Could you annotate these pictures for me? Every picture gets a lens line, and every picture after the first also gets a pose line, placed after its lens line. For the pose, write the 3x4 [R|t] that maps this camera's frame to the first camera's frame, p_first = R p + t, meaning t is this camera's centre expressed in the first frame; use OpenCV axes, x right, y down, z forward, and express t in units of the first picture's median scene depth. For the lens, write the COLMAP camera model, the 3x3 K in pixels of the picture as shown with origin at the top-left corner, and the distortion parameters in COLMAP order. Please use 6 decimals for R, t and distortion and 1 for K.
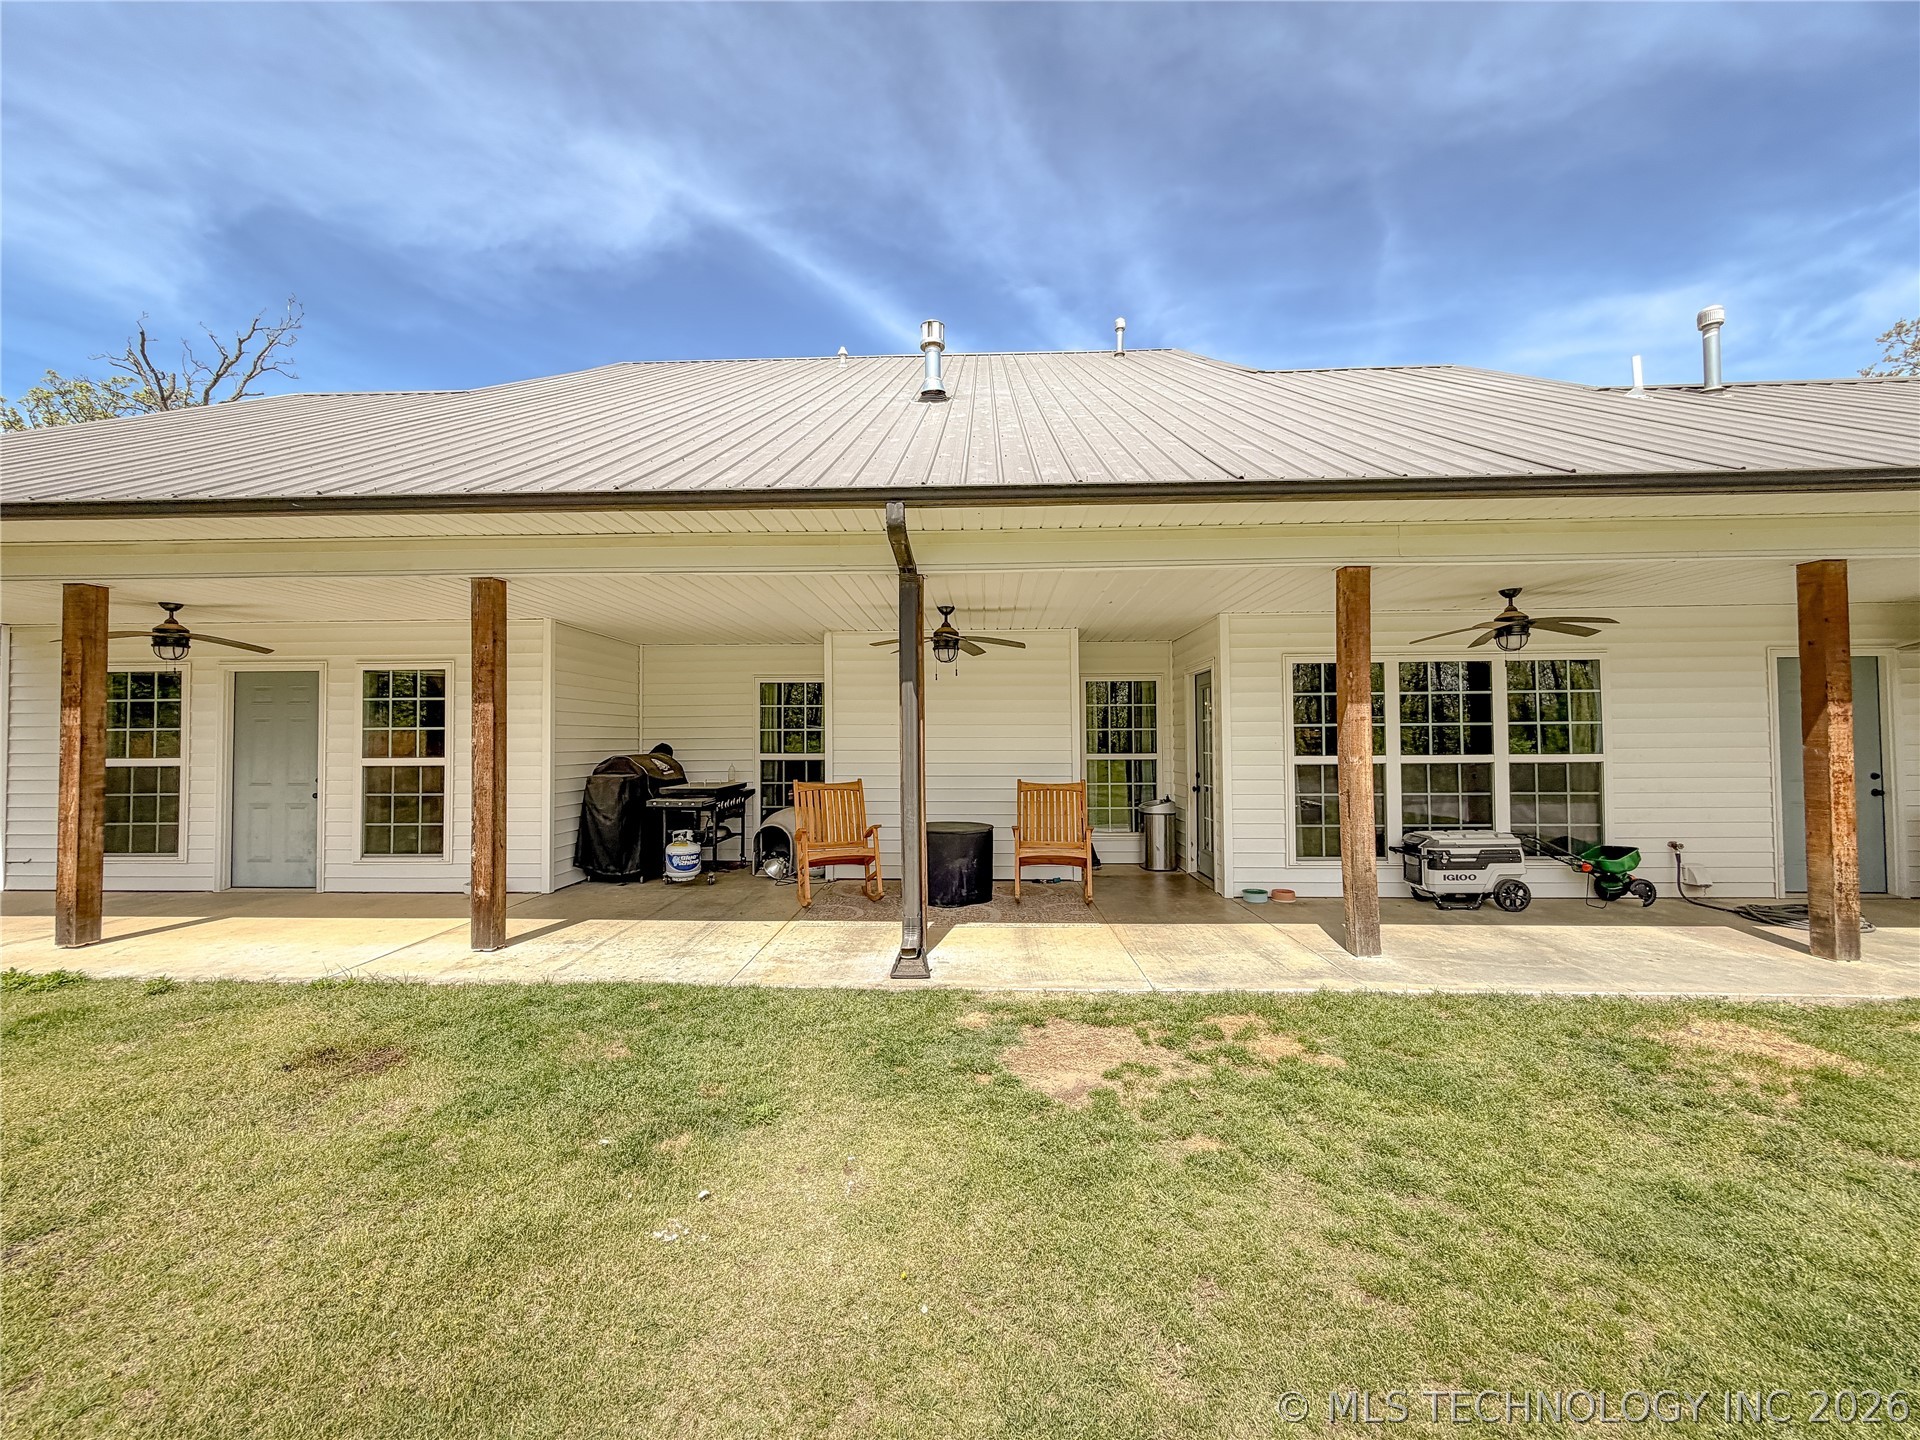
lens RADIAL K [[765.1, 0, 960.0], [0, 765.1, 720.0], [0, 0, 1]] dist [0.002628, 0.000227]
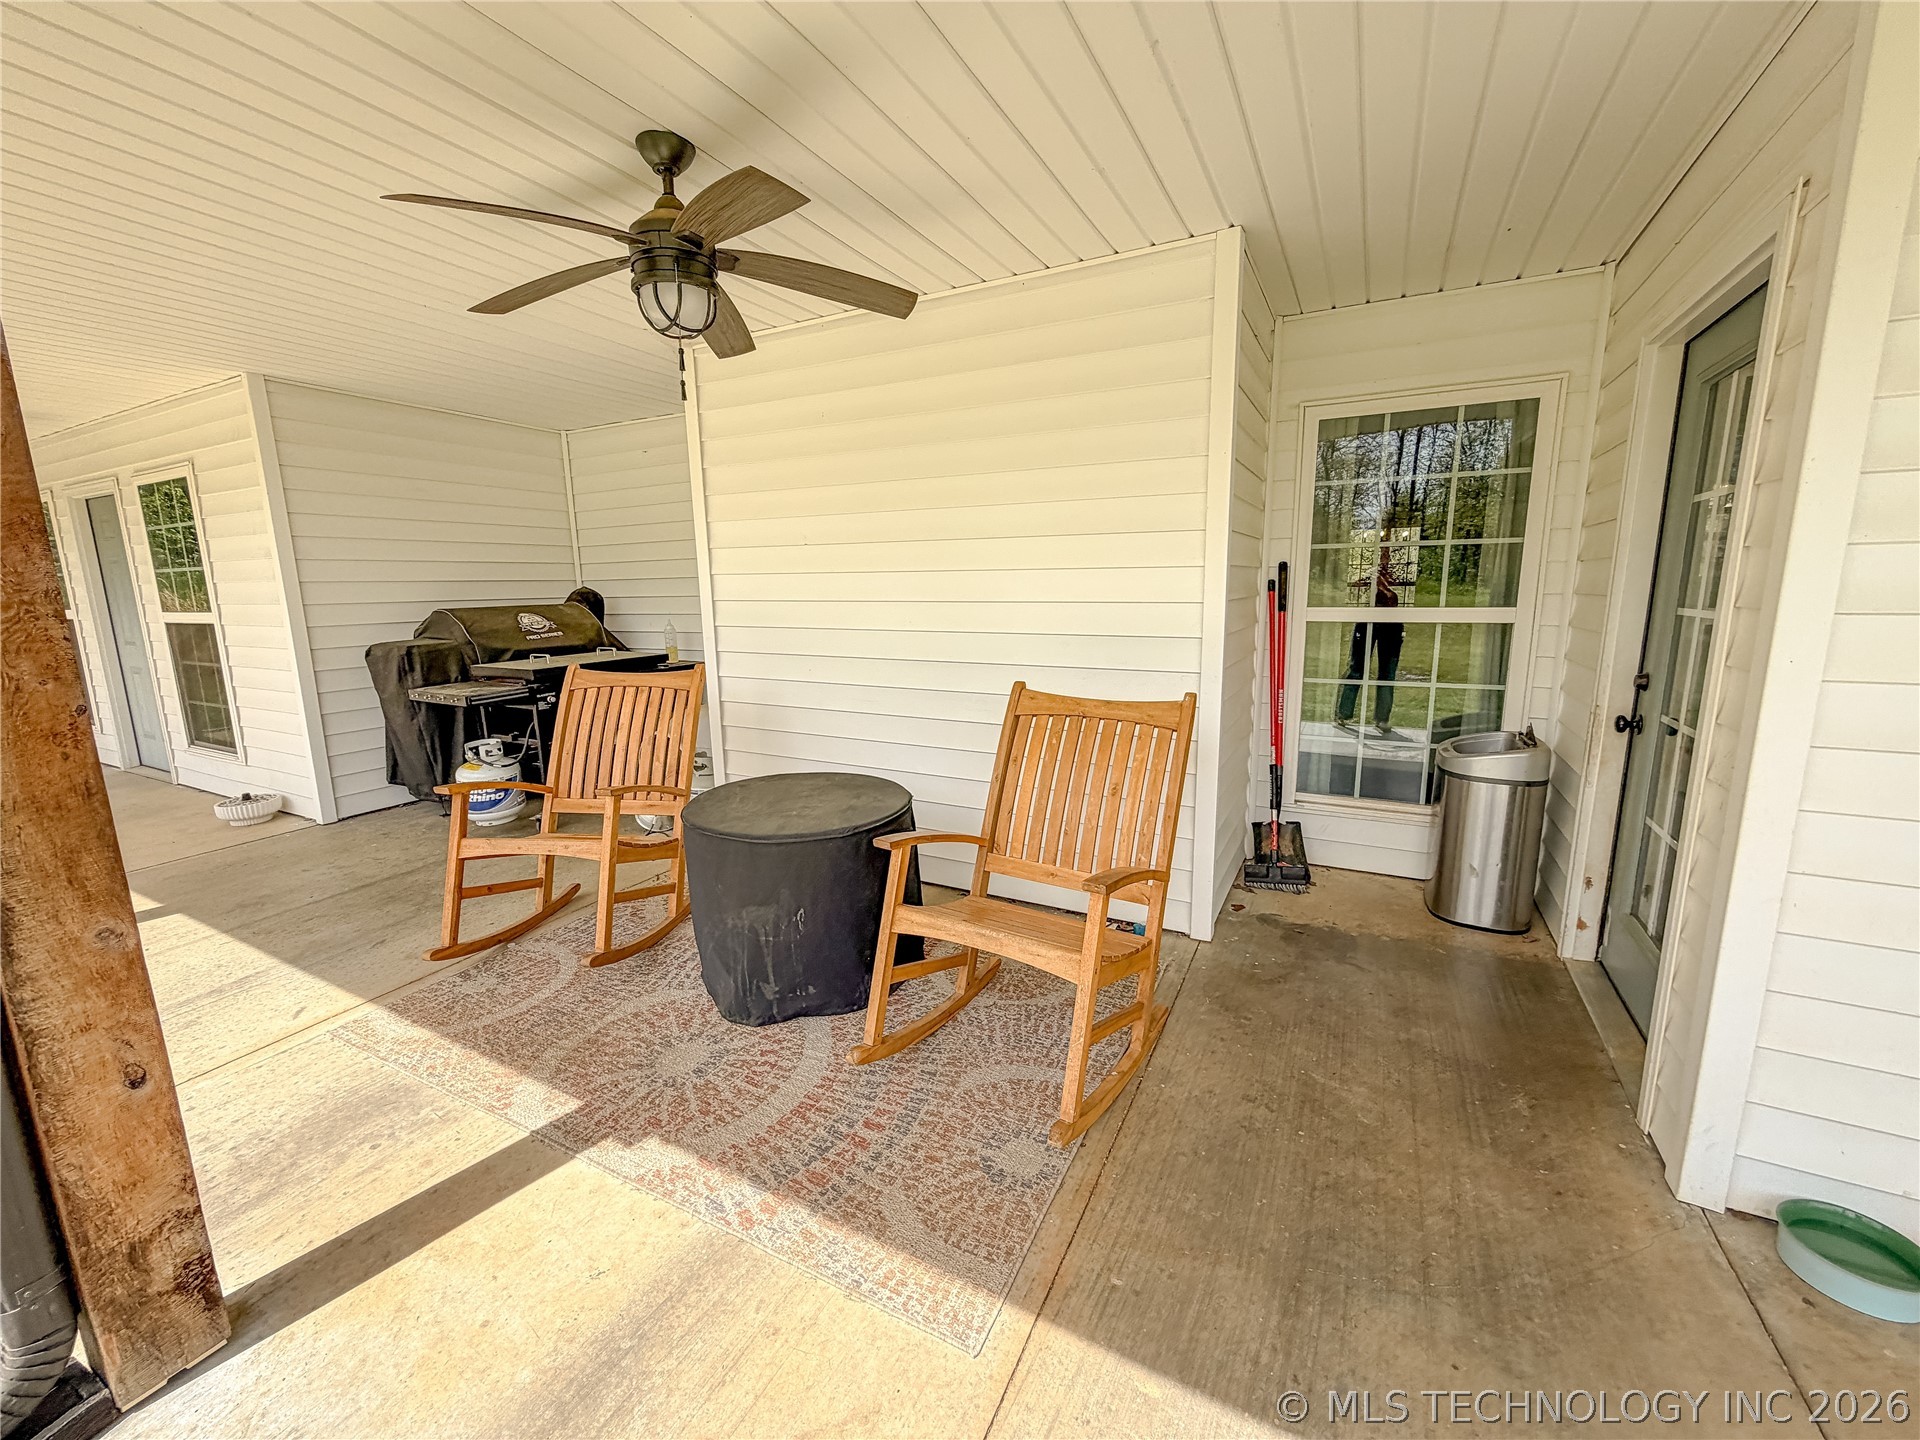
lens RADIAL K [[774.5, 0, 955.5], [0, 774.5, 720.8], [0, 0, 1]] dist [0.003330, 0.000135]
pose [[0.900199, 0.068317, -0.430088, 0.193514], [0.022453, 0.979023, 0.202507, 0.016963], [0.434901, -0.191954, 0.879781, 0.588598]]
